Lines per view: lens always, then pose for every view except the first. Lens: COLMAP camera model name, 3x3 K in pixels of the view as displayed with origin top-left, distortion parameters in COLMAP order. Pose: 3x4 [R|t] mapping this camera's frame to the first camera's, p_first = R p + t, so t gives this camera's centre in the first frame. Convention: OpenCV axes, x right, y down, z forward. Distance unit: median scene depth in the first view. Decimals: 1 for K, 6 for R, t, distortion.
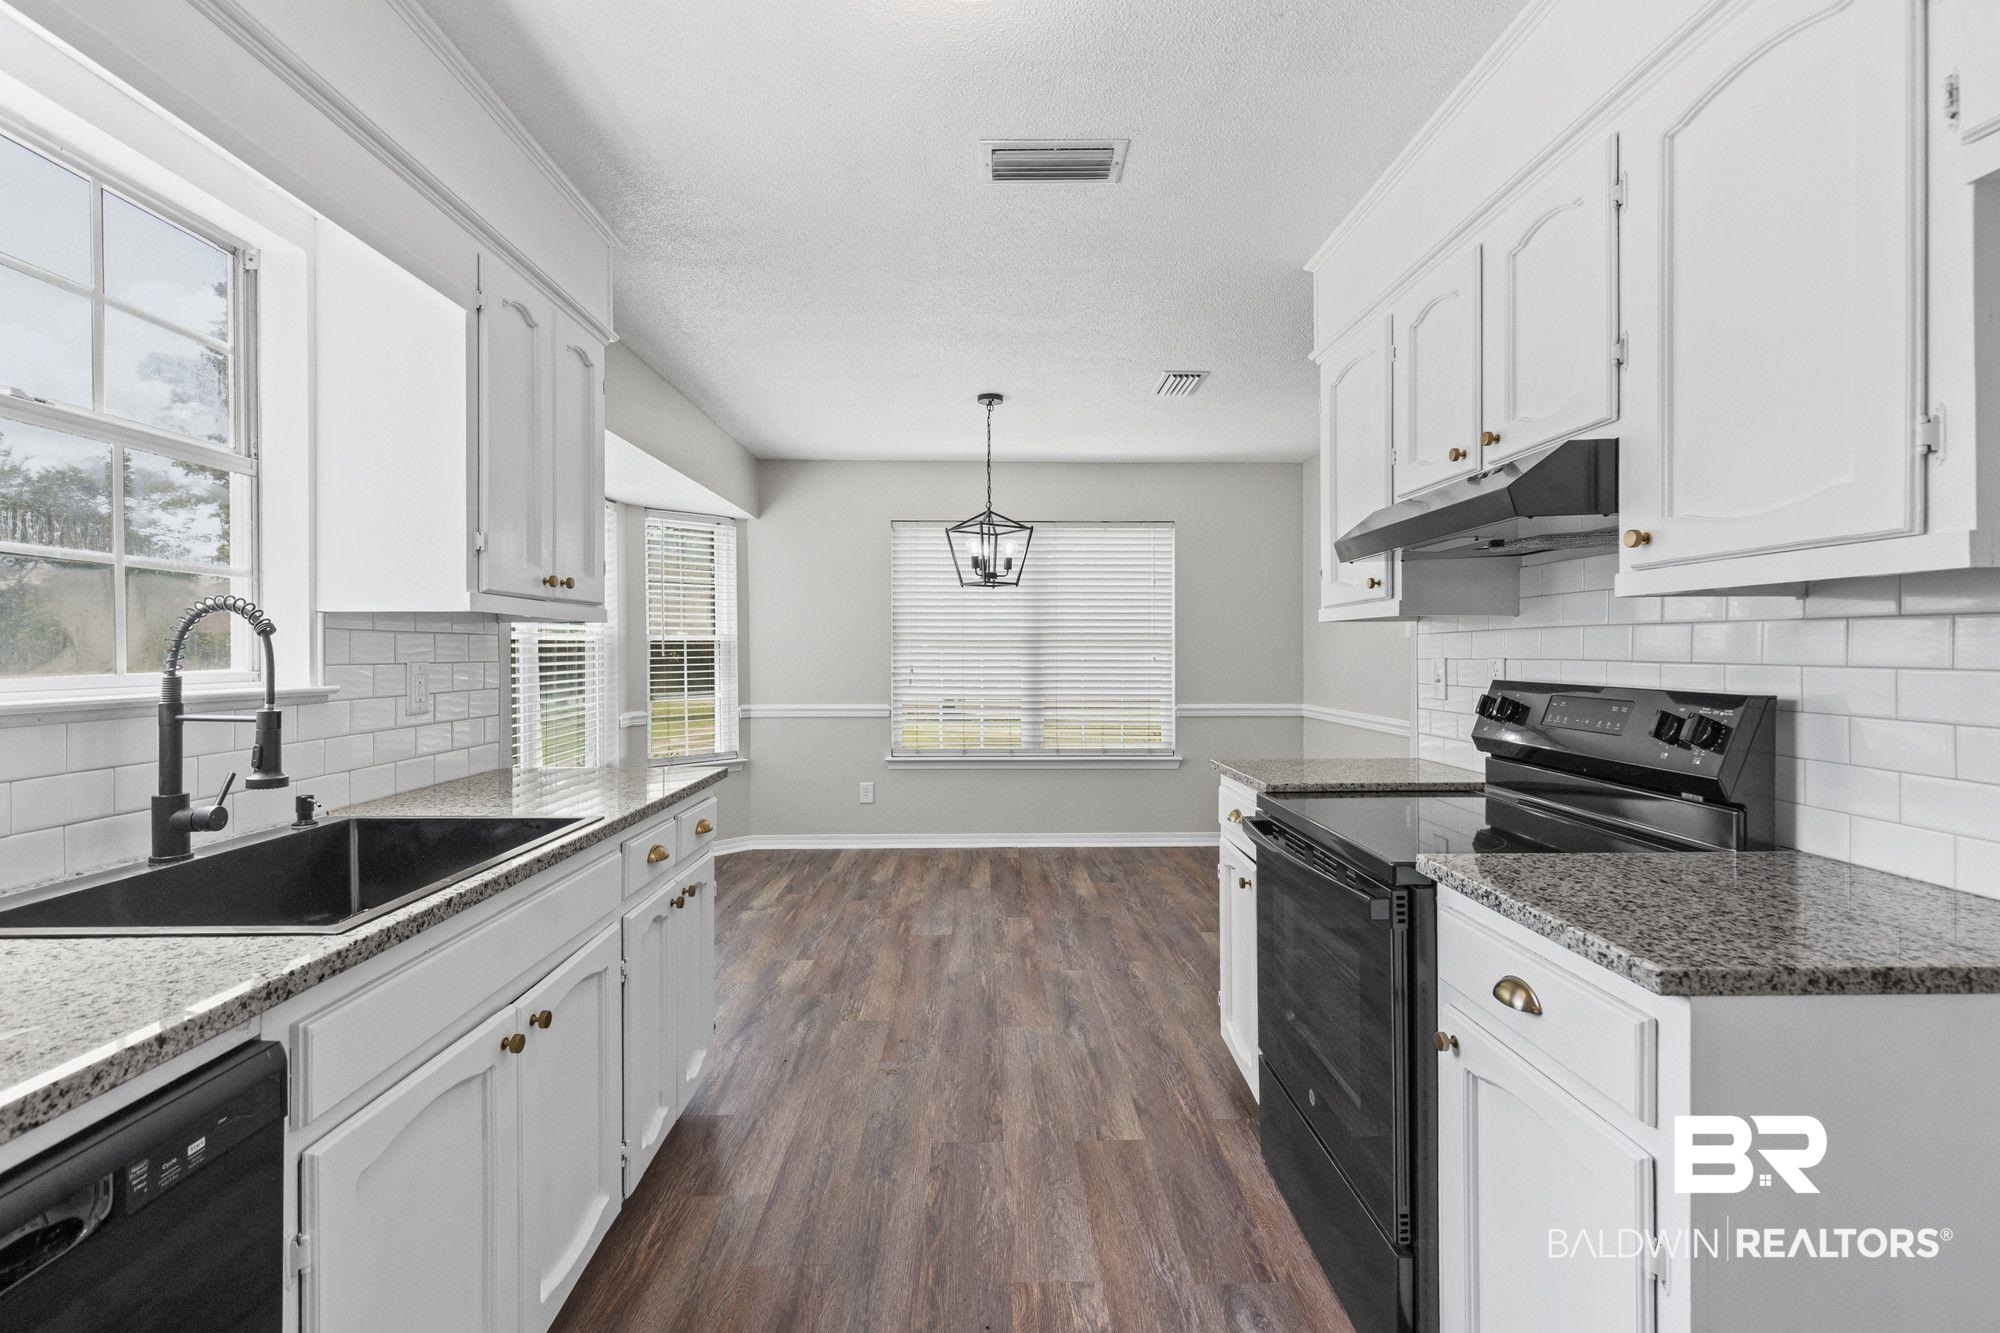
lens RADIAL K [[914.3, 0, 1003.9], [0, 914.3, 656.9], [0, 0, 1]] dist [0.001660, -0.003658]
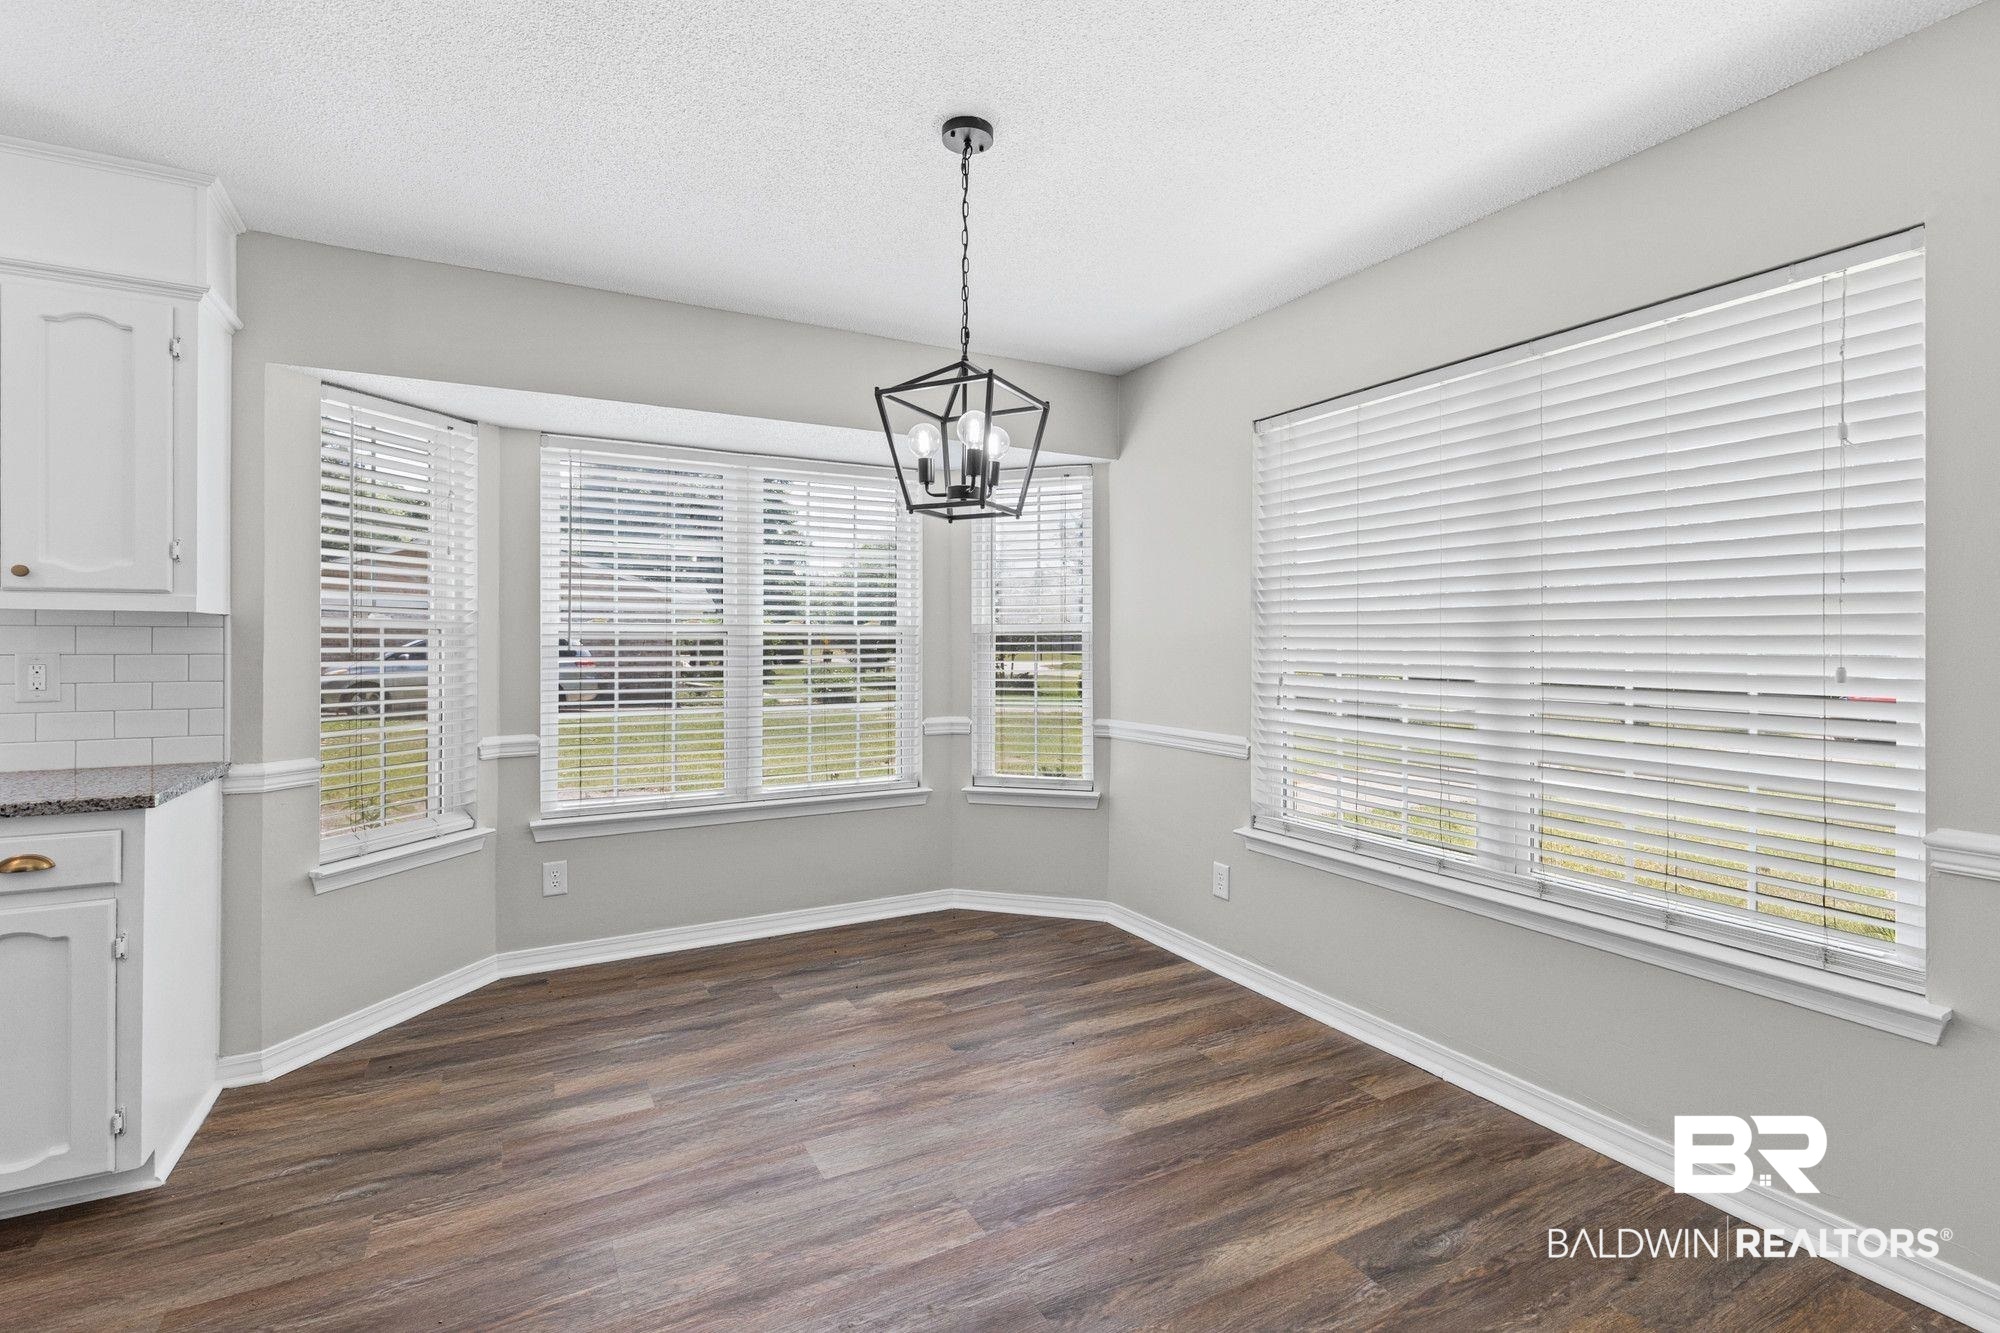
lens RADIAL K [[914.3, 0, 996.2], [0, 914.3, 658.3], [0, 0, 1]] dist [0.001660, -0.003658]
pose [[0.447332, 0.016608, -0.894214, 0.431704], [-0.008194, 0.999862, 0.014471, -0.006875], [0.894331, 0.000854, 0.447406, 0.806237]]
